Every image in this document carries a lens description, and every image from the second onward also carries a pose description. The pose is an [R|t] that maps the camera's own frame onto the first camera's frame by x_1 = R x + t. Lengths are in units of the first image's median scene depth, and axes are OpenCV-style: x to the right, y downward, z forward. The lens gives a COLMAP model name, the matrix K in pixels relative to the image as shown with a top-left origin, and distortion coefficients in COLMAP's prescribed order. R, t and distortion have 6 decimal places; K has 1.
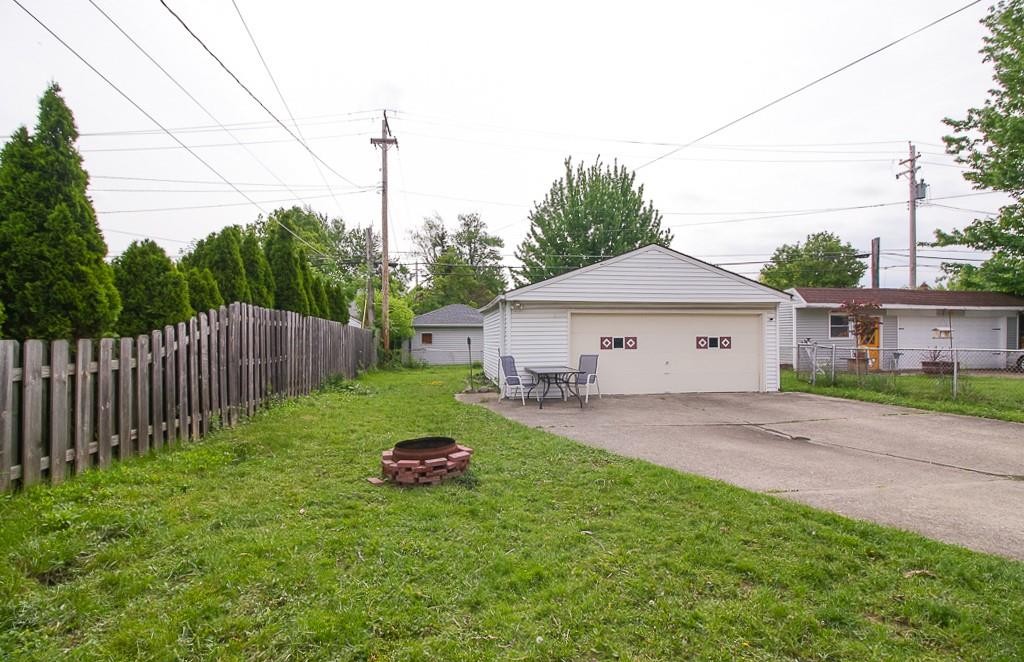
lens RADIAL K [[500.4, 0, 507.7], [0, 500.4, 337.0], [0, 0, 1]] dist [0.001910, -0.000117]
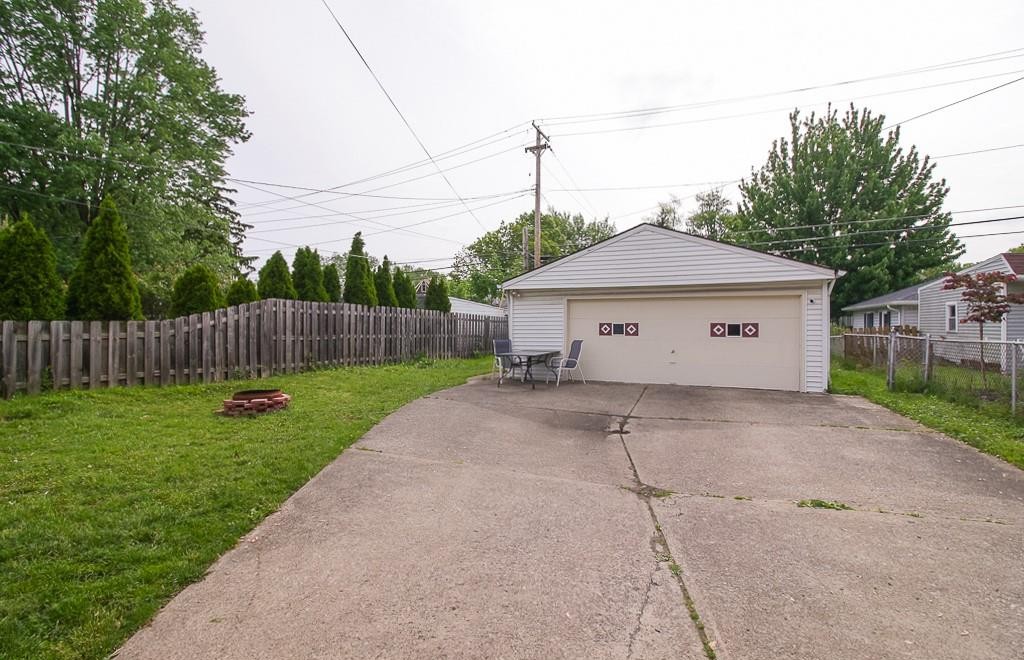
lens RADIAL K [[497.4, 0, 512.5], [0, 497.4, 324.9], [0, 0, 1]] dist [-0.000585, -0.000374]
pose [[0.829940, 0.005711, -0.557823, 0.603583], [-0.005140, 0.999983, 0.002591, 0.002424], [0.557829, 0.000717, 0.829956, 0.090164]]
